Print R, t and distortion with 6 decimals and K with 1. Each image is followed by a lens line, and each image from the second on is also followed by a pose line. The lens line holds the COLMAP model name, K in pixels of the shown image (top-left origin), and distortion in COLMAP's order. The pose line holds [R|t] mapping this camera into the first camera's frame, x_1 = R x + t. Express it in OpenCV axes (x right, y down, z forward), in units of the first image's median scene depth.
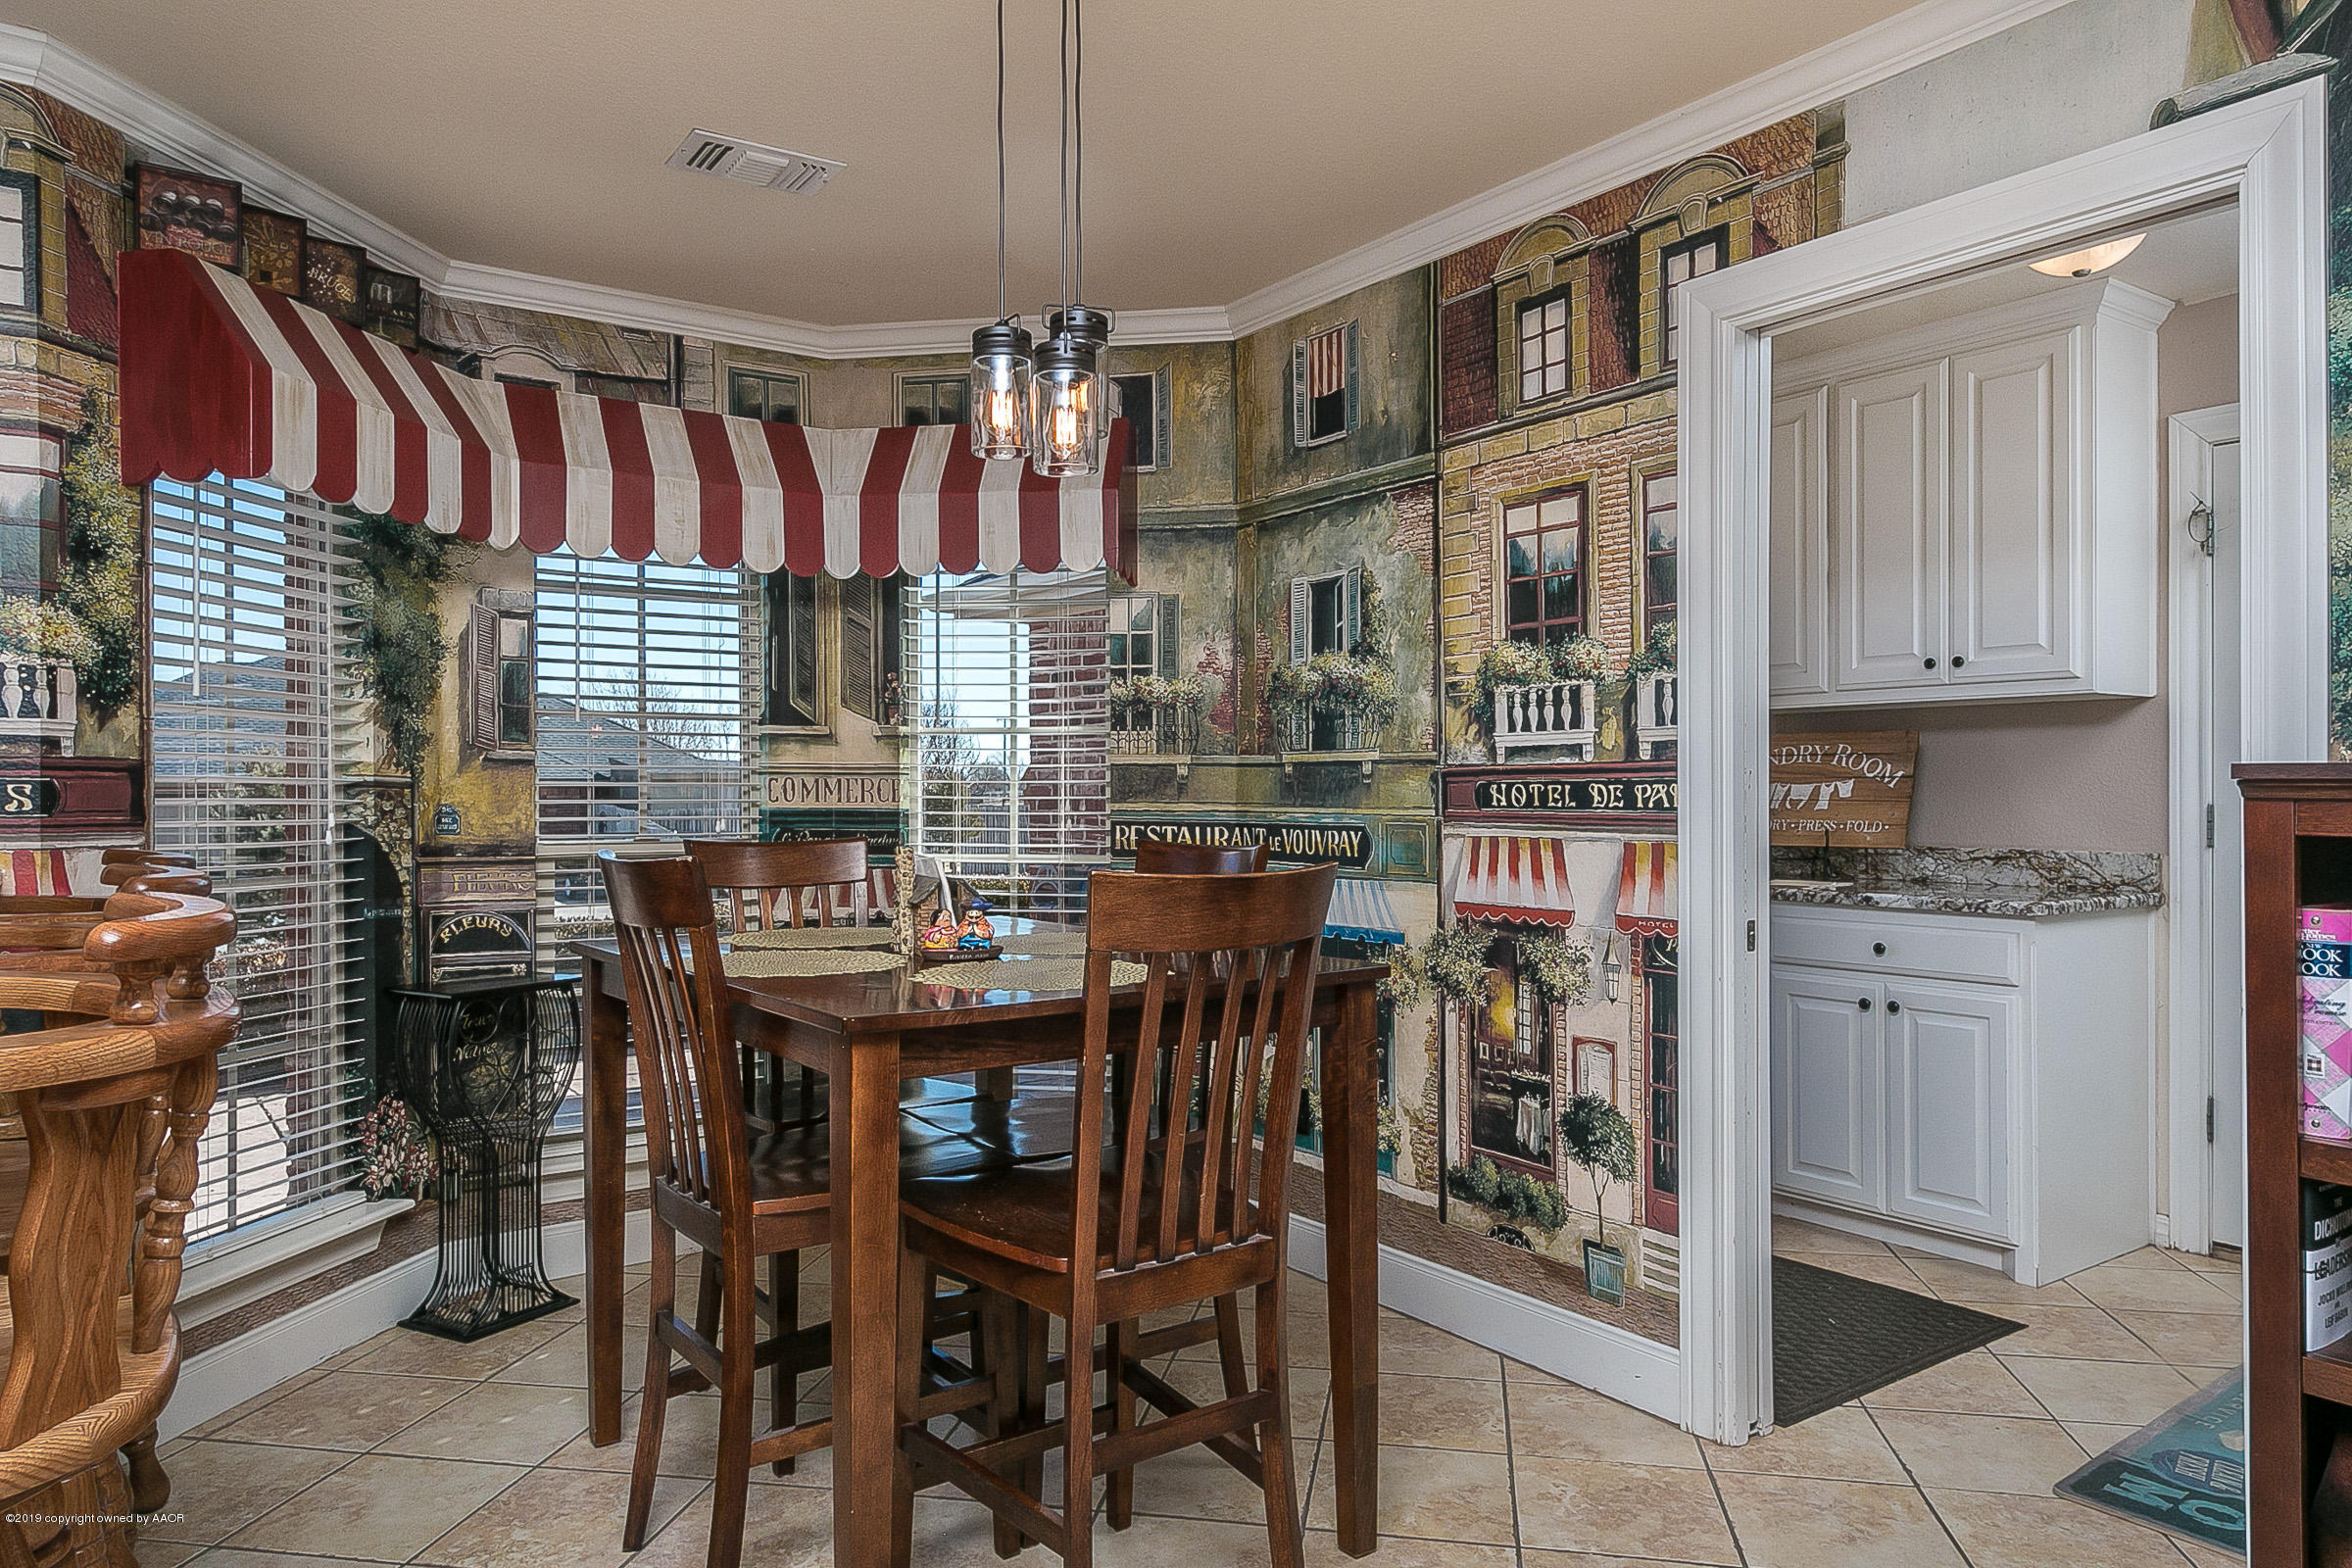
lens RADIAL K [[1488.3, 0, 1178.1], [0, 1488.3, 787.5], [0, 0, 1]] dist [0.000260, 0.001158]
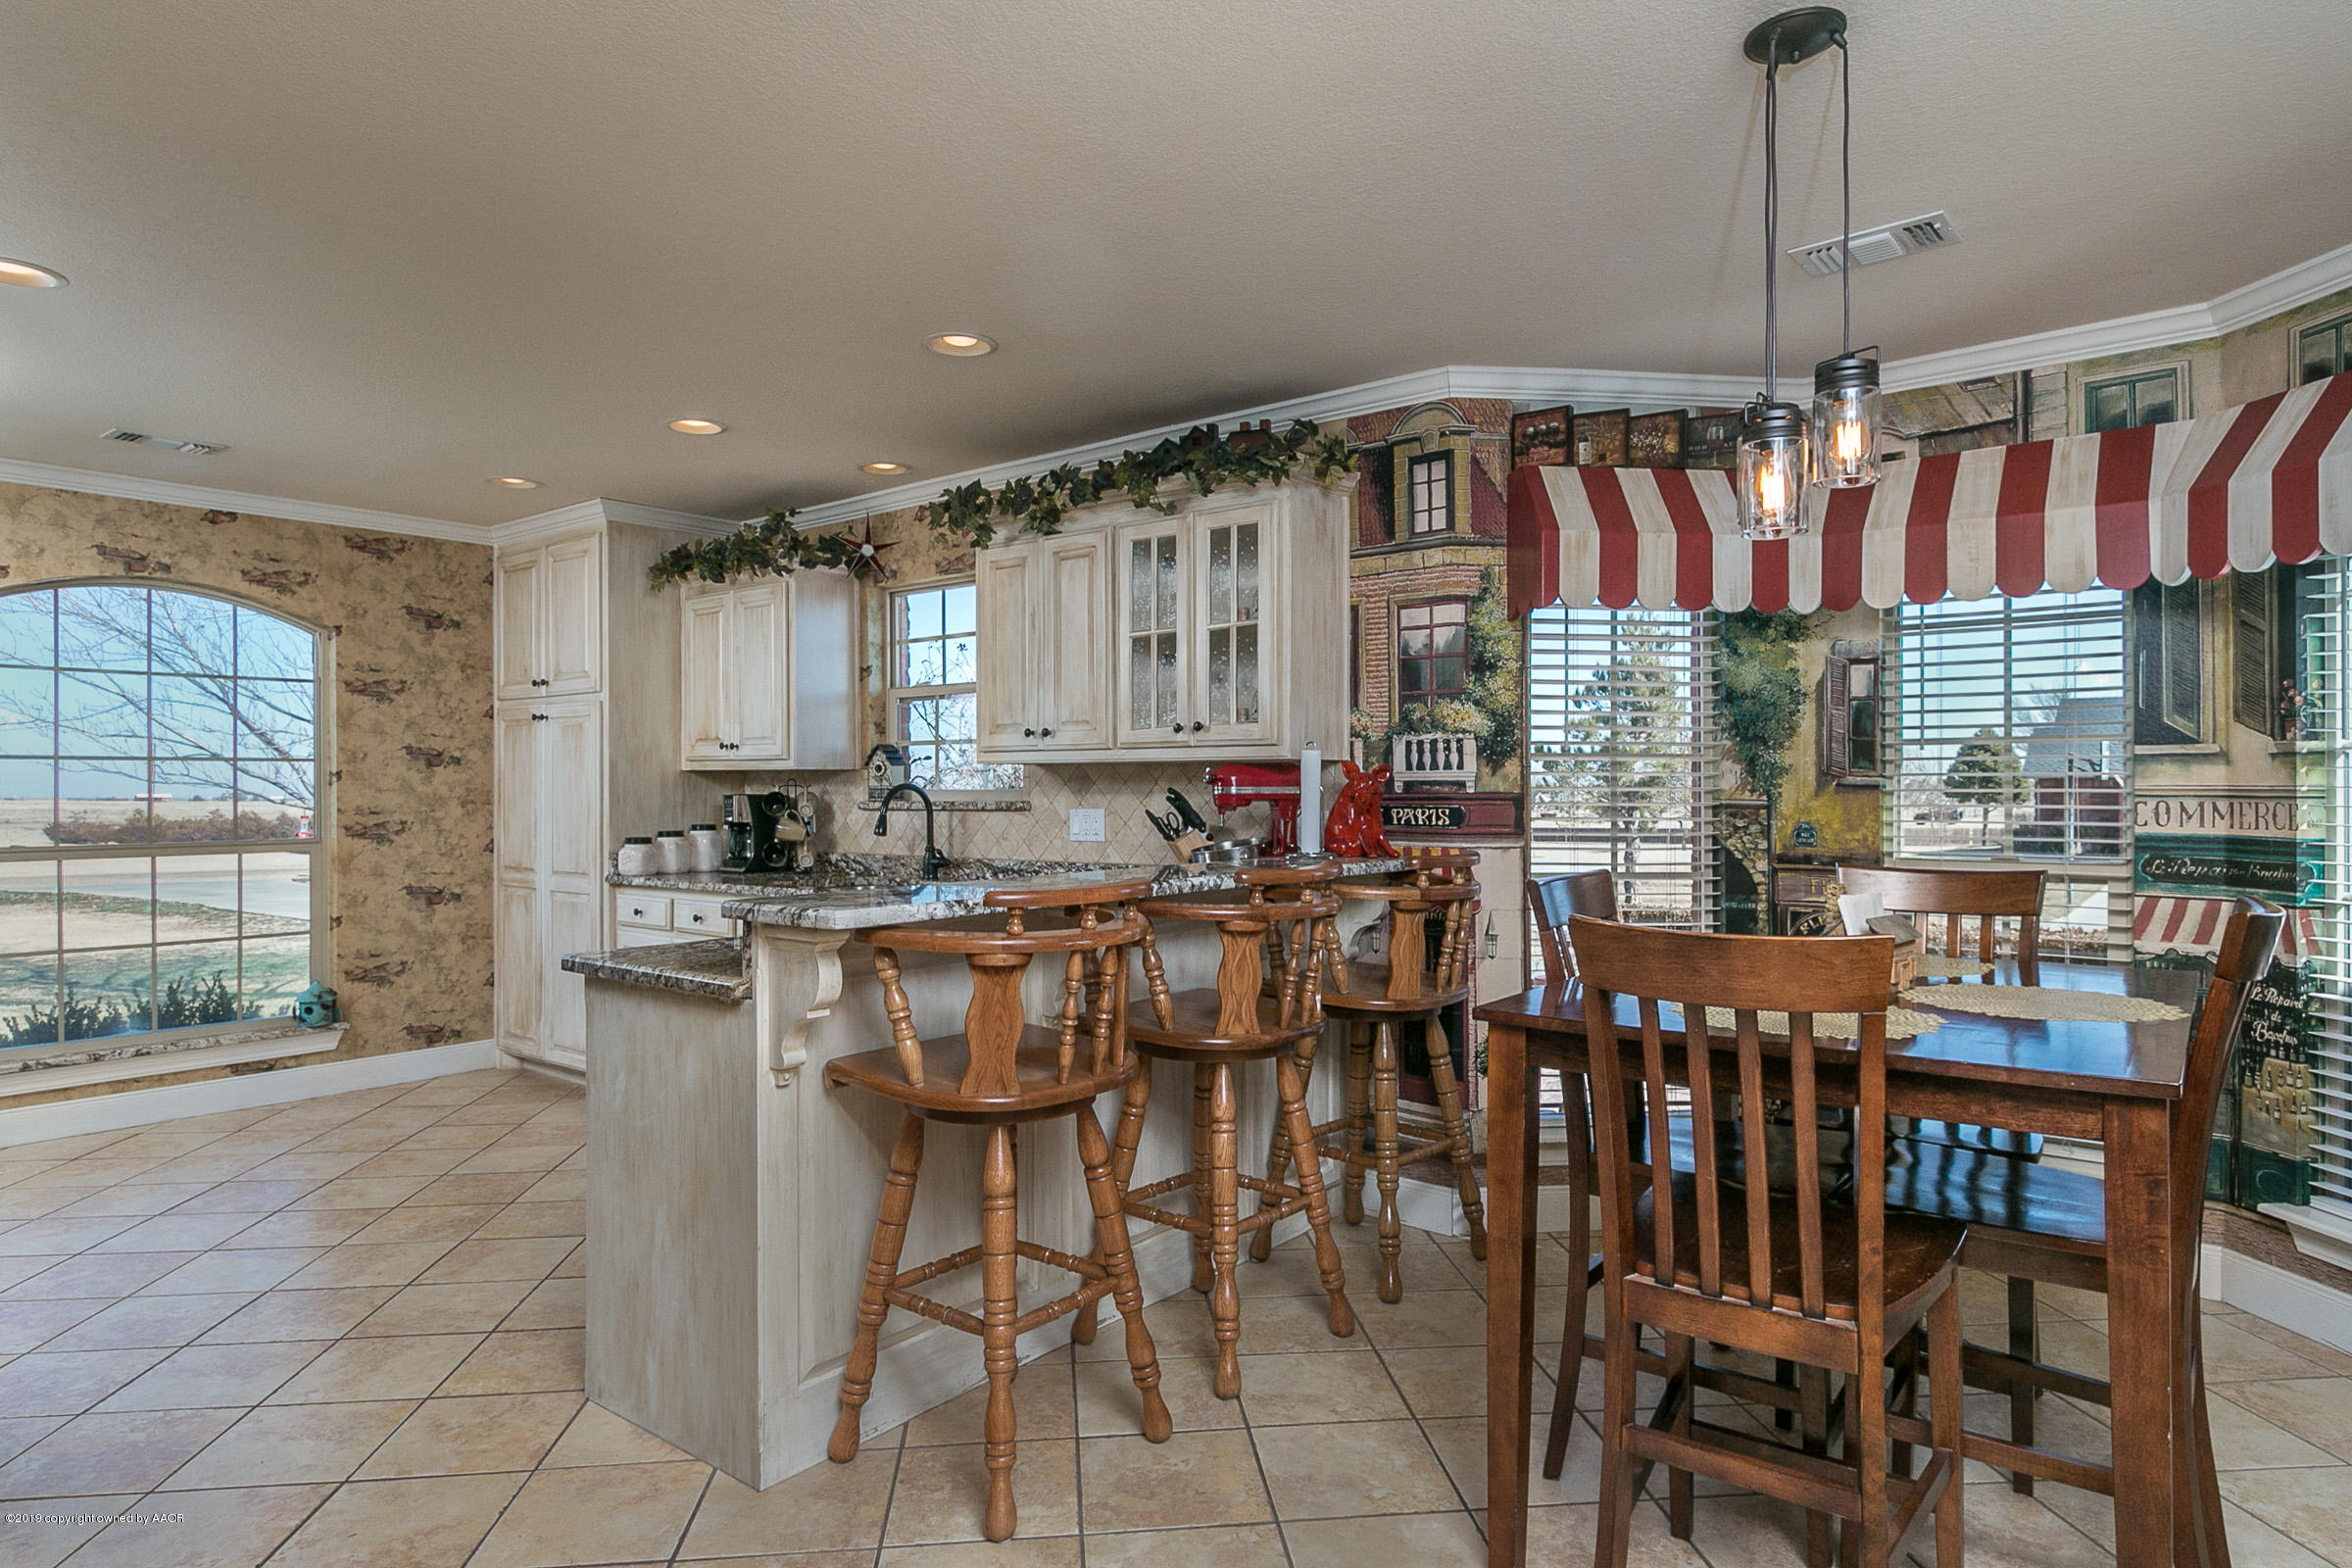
lens RADIAL K [[1332.2, 0, 1178.3], [0, 1332.2, 780.3], [0, 0, 1]] dist [-0.001196, 0.000405]
pose [[0.278706, -0.001290, -0.960376, 0.428758], [0.004701, 0.999989, 0.000021, -0.026005], [0.960365, -0.004520, 0.278709, 0.200416]]
